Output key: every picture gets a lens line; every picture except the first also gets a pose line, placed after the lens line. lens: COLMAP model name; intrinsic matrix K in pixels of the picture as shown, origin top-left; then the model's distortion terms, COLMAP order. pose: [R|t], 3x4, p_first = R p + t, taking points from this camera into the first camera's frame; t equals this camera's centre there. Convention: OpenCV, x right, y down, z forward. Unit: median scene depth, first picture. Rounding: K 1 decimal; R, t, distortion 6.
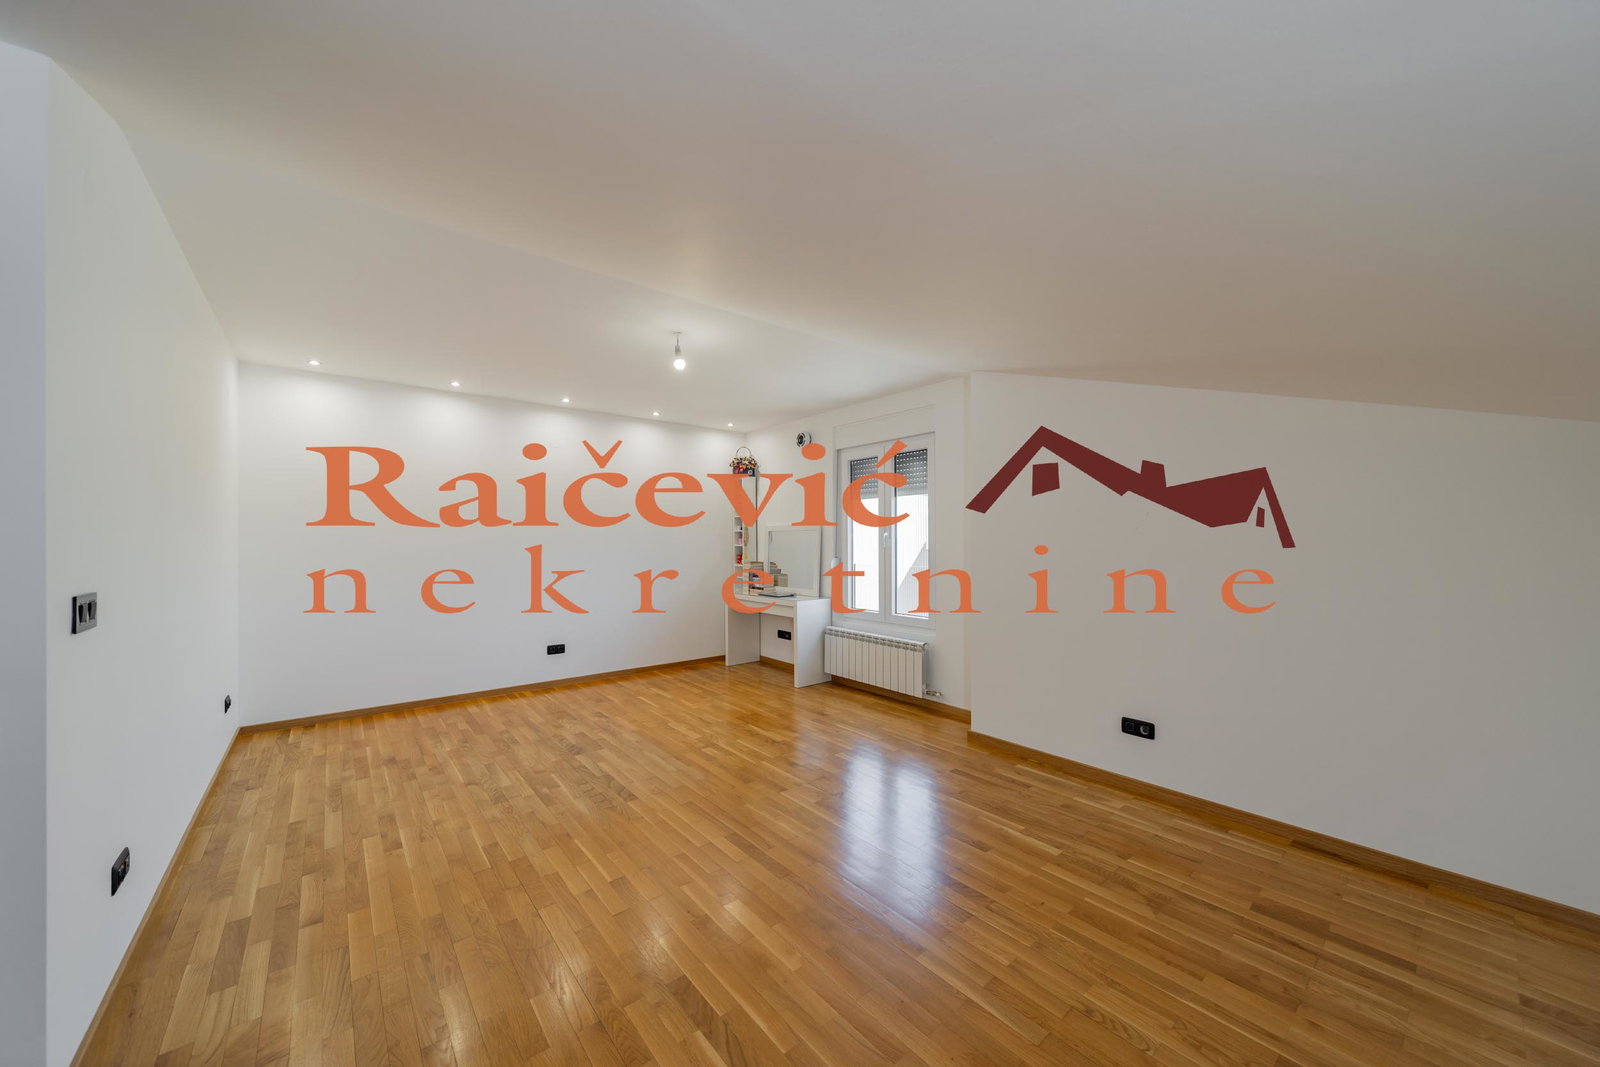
lens RADIAL K [[565.0, 0, 791.2], [0, 565.0, 544.4], [0, 0, 1]] dist [0.003460, 0.000032]
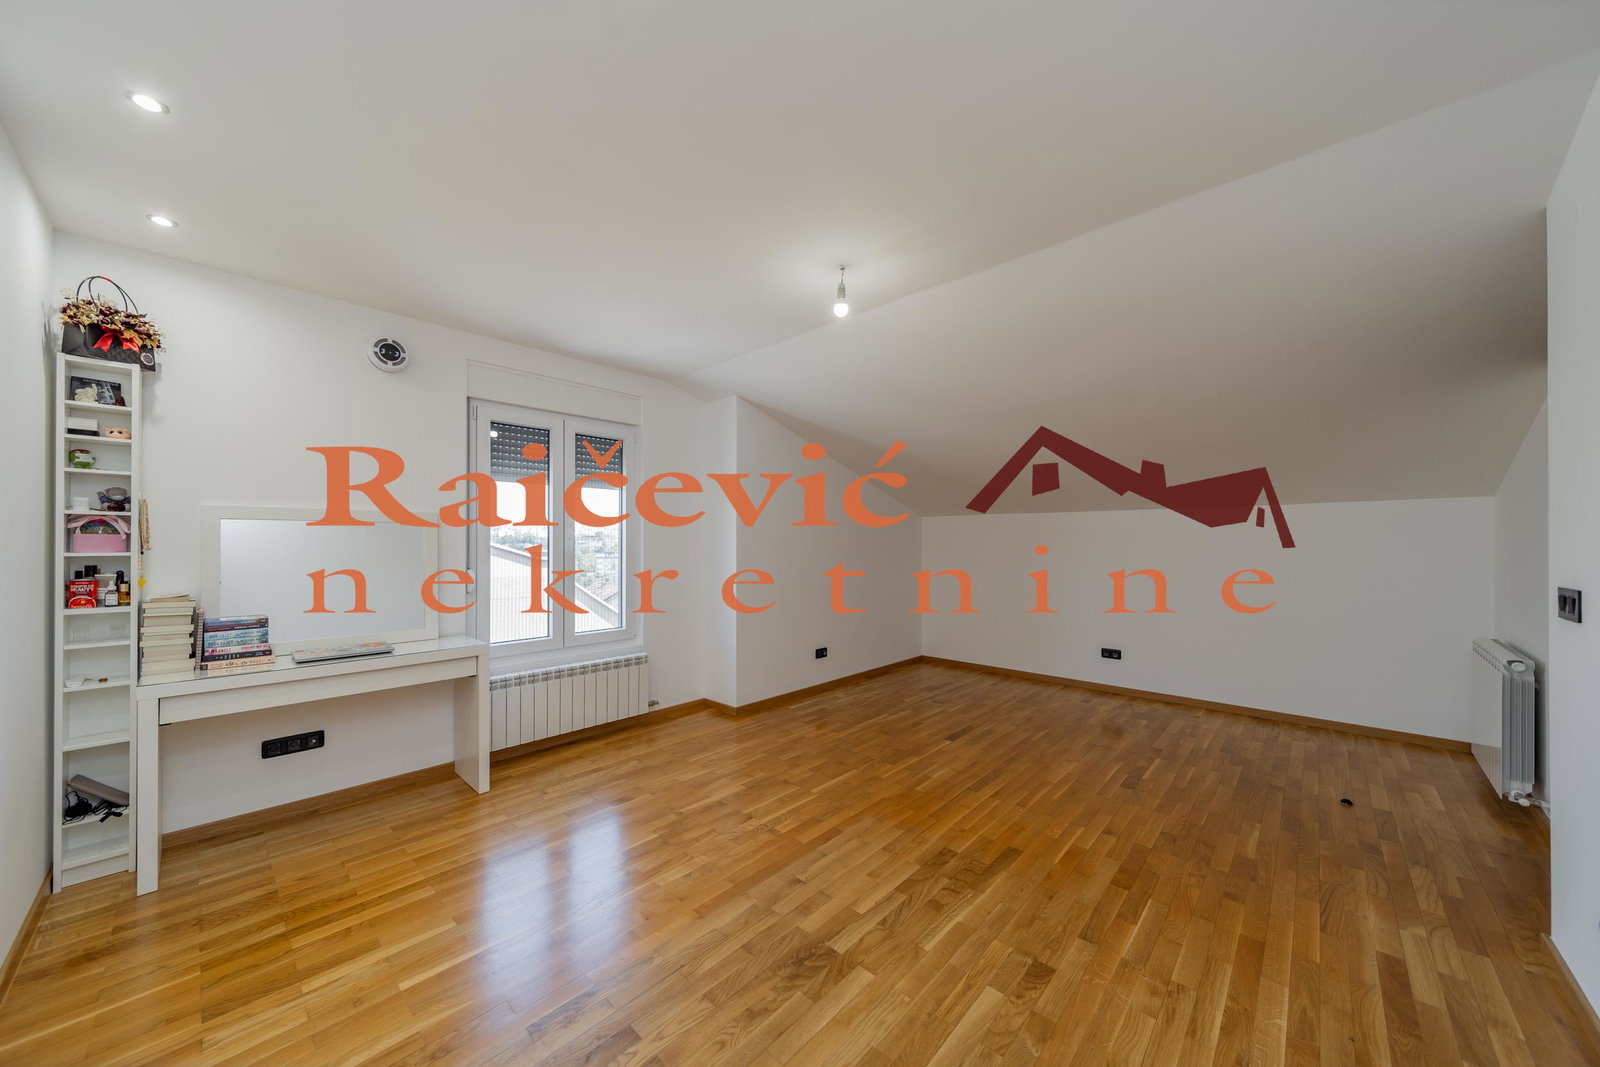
lens RADIAL K [[565.0, 0, 789.3], [0, 565.0, 533.0], [0, 0, 1]] dist [0.003460, 0.000032]
pose [[-0.132100, 0.020487, 0.991025, -0.720945], [0.006364, 0.999783, -0.019820, -0.002041], [-0.991216, 0.003689, -0.132202, 0.891760]]
